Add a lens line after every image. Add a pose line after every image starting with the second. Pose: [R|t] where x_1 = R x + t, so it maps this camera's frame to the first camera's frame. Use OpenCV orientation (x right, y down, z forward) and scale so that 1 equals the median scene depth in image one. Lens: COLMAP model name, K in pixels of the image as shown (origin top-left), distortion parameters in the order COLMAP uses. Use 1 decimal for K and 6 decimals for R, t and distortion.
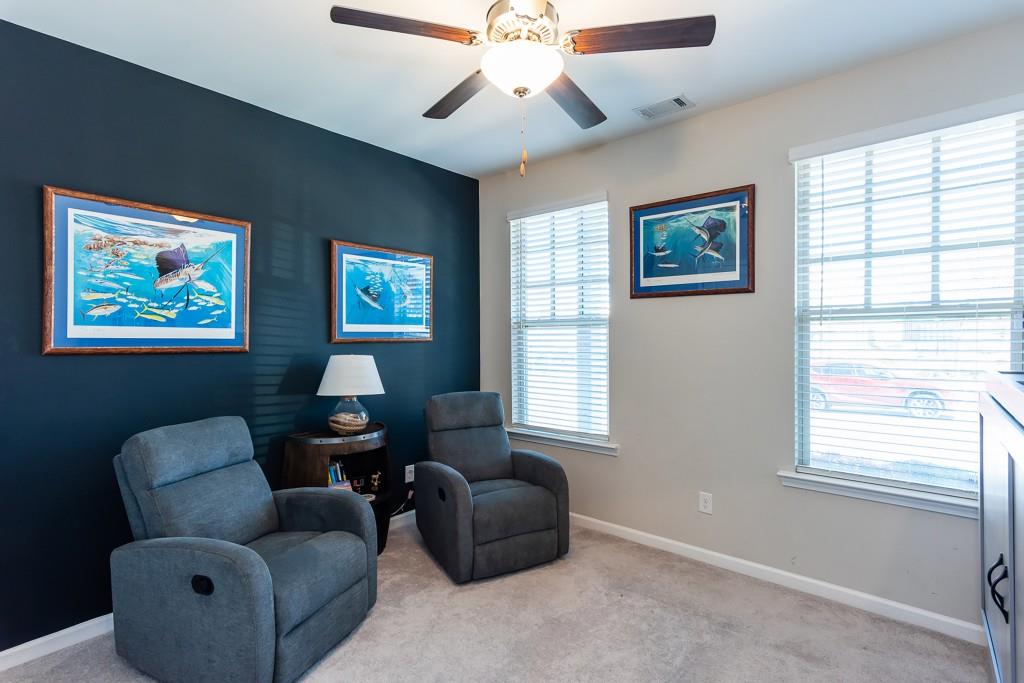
lens RADIAL K [[501.8, 0, 506.5], [0, 501.8, 340.5], [0, 0, 1]] dist [0.018148, 0.000967]
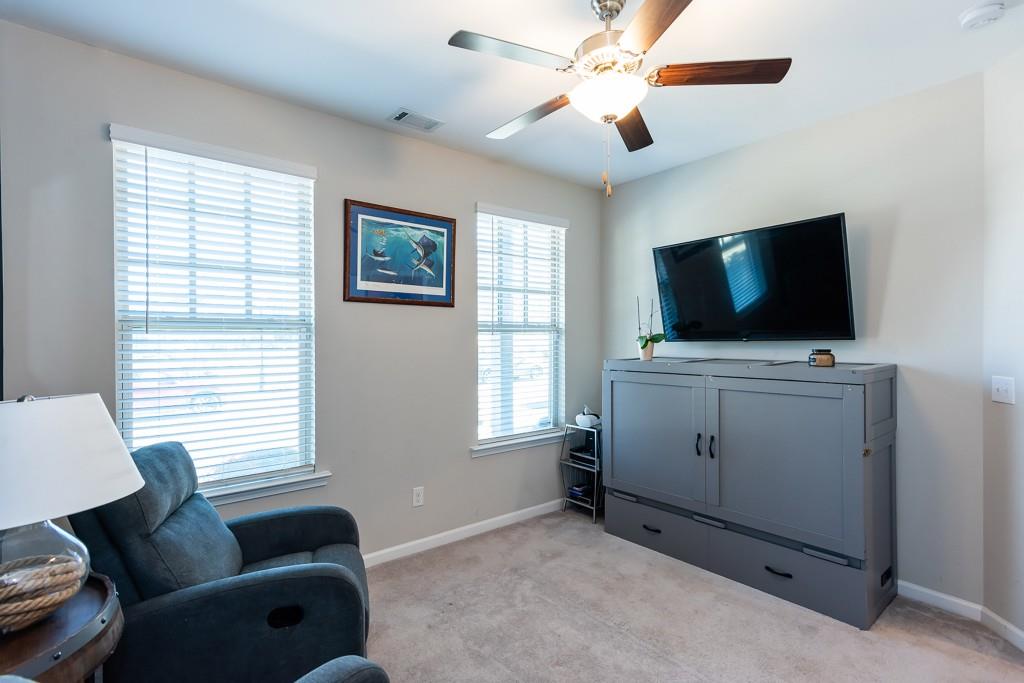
lens RADIAL K [[524.3, 0, 515.0], [0, 524.3, 343.2], [0, 0, 1]] dist [0.057613, 0.000487]
pose [[0.159218, 0.001562, 0.987242, -0.699655], [0.014338, 0.999890, -0.003894, -0.000799], [-0.987139, 0.014775, 0.159178, 0.615255]]
